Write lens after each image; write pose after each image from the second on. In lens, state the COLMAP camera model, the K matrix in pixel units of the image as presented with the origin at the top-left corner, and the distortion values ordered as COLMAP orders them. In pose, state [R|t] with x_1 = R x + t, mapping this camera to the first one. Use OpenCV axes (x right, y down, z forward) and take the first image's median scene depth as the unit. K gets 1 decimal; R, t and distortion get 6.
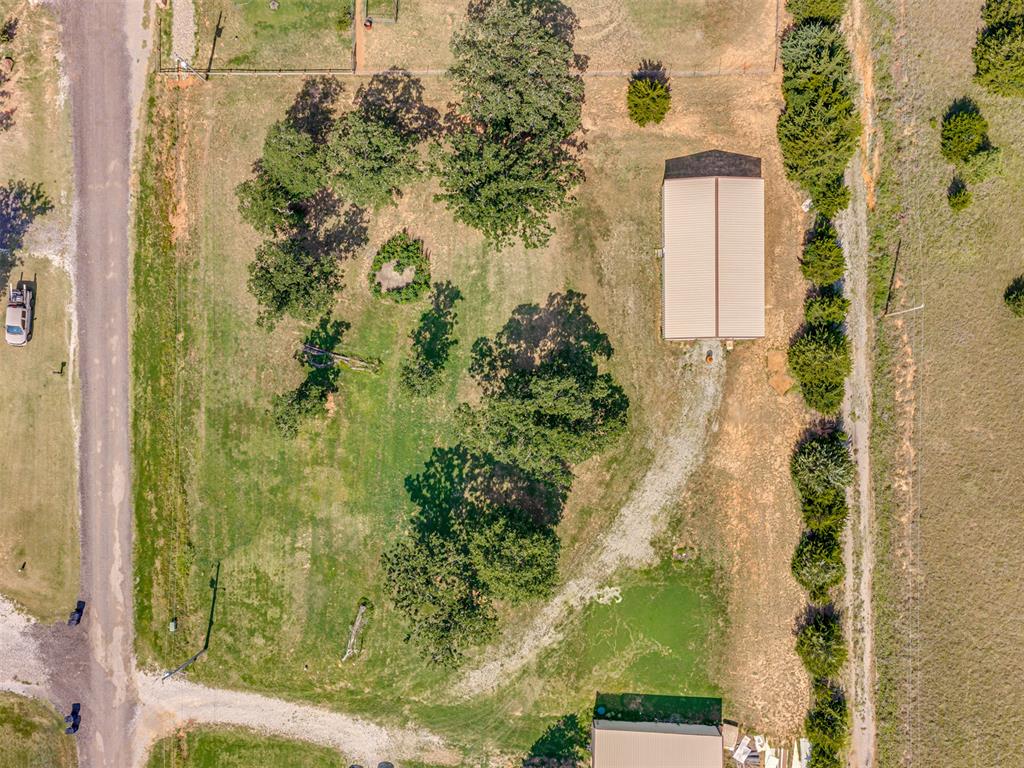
lens RADIAL K [[949.1, 0, 514.3], [0, 949.1, 383.0], [0, 0, 1]] dist [0.078709, -0.095134]
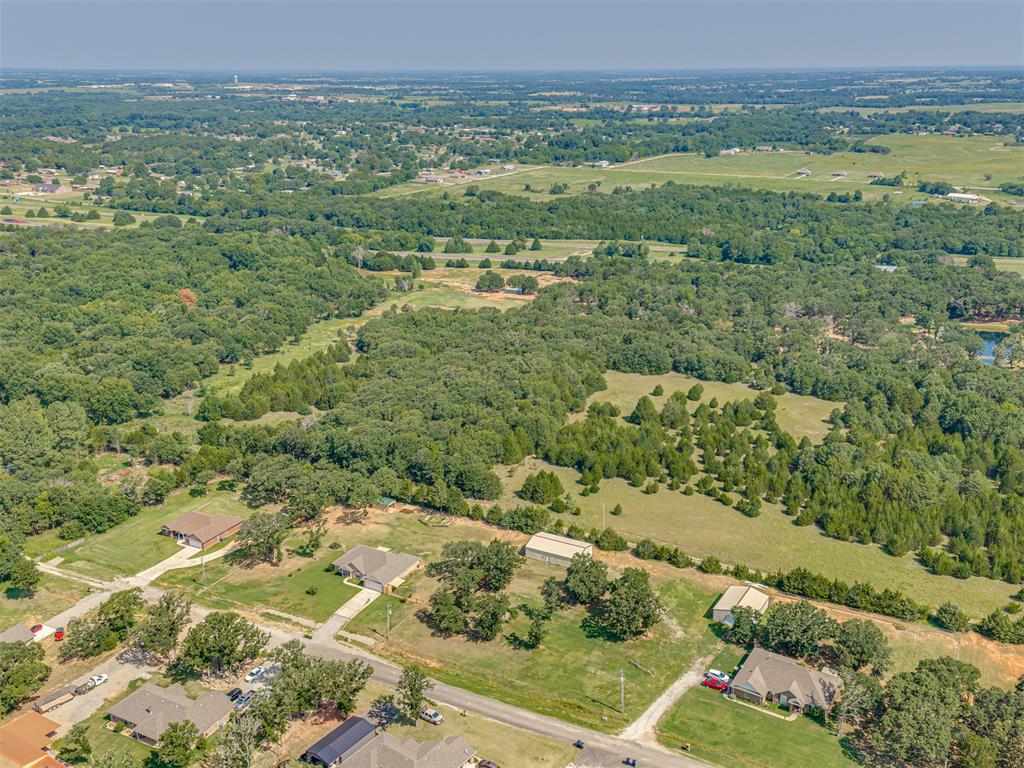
lens RADIAL K [[949.1, 0, 514.3], [0, 949.1, 383.0], [0, 0, 1]] dist [0.078709, -0.095134]
pose [[0.479360, -0.256993, 0.839148, -1.930153], [0.877615, 0.142869, -0.457580, 0.897178], [-0.002294, 0.955794, 0.294027, -0.238363]]
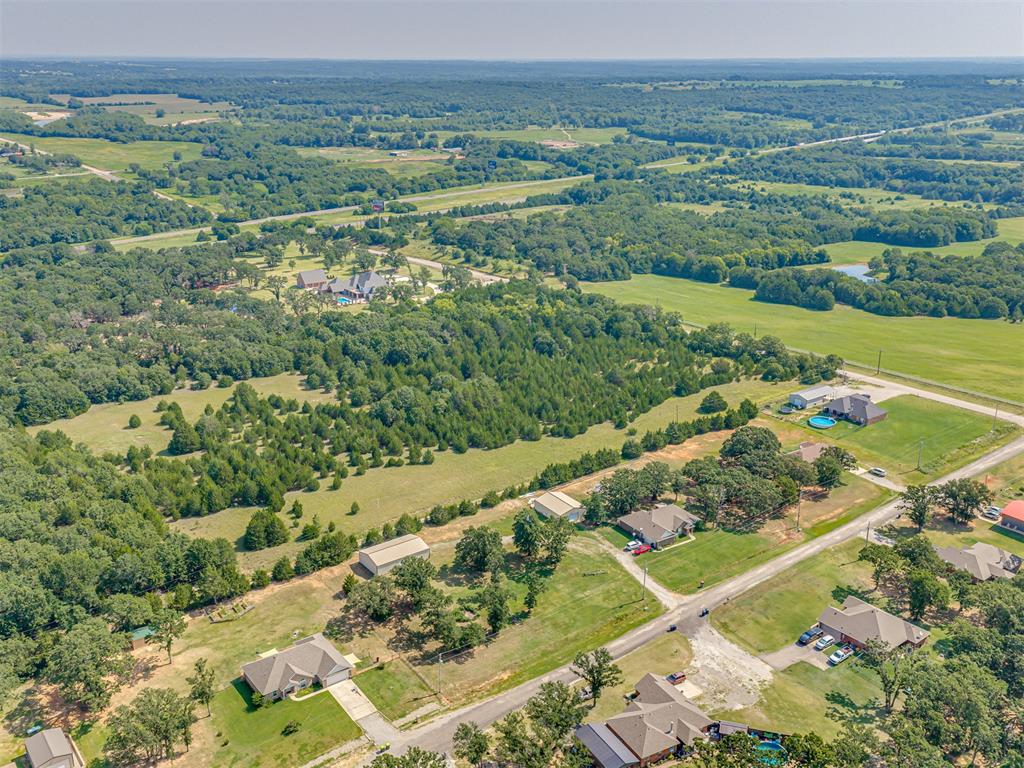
lens RADIAL K [[969.3, 0, 511.5], [0, 969.3, 363.5], [0, 0, 1]] dist [0.056240, -0.007590]
pose [[-0.595378, -0.222432, 0.772042, -1.862385], [0.803276, -0.184552, 0.566294, -1.242396], [0.016521, 0.957322, 0.288552, -0.256673]]
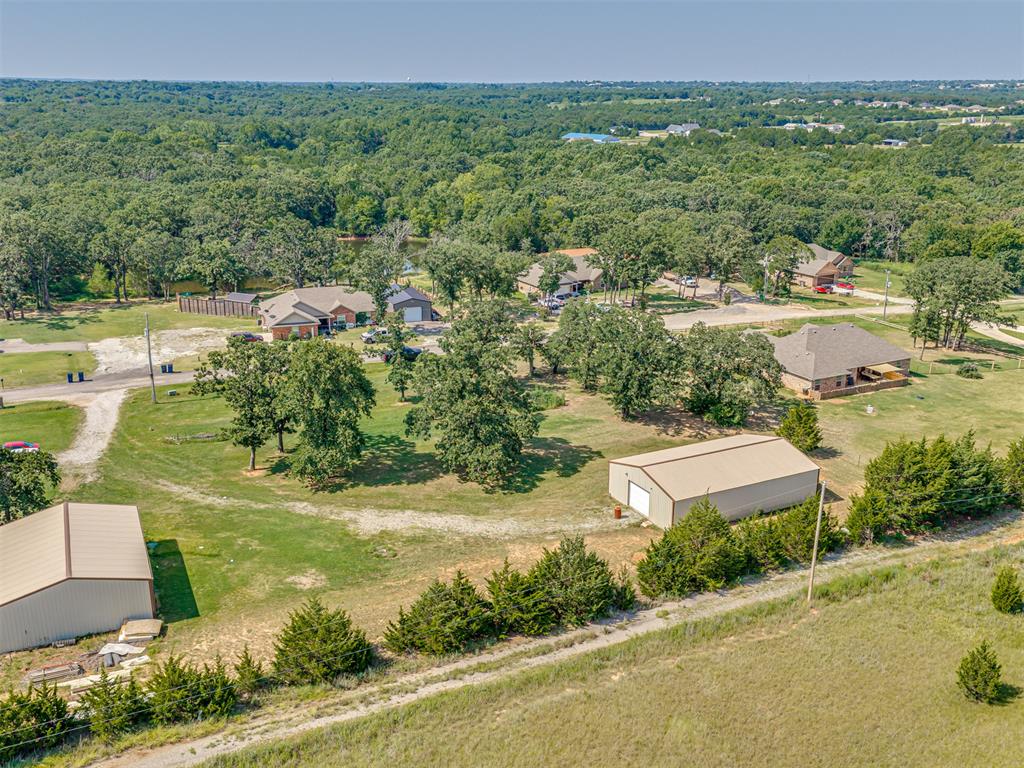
lens RADIAL K [[969.3, 0, 511.5], [0, 969.3, 363.5], [0, 0, 1]] dist [0.056240, -0.007590]
pose [[0.456224, 0.266765, -0.848938, 0.828340], [-0.889736, 0.120545, -0.440270, 0.405735], [-0.015113, 0.956193, 0.292346, 0.617791]]
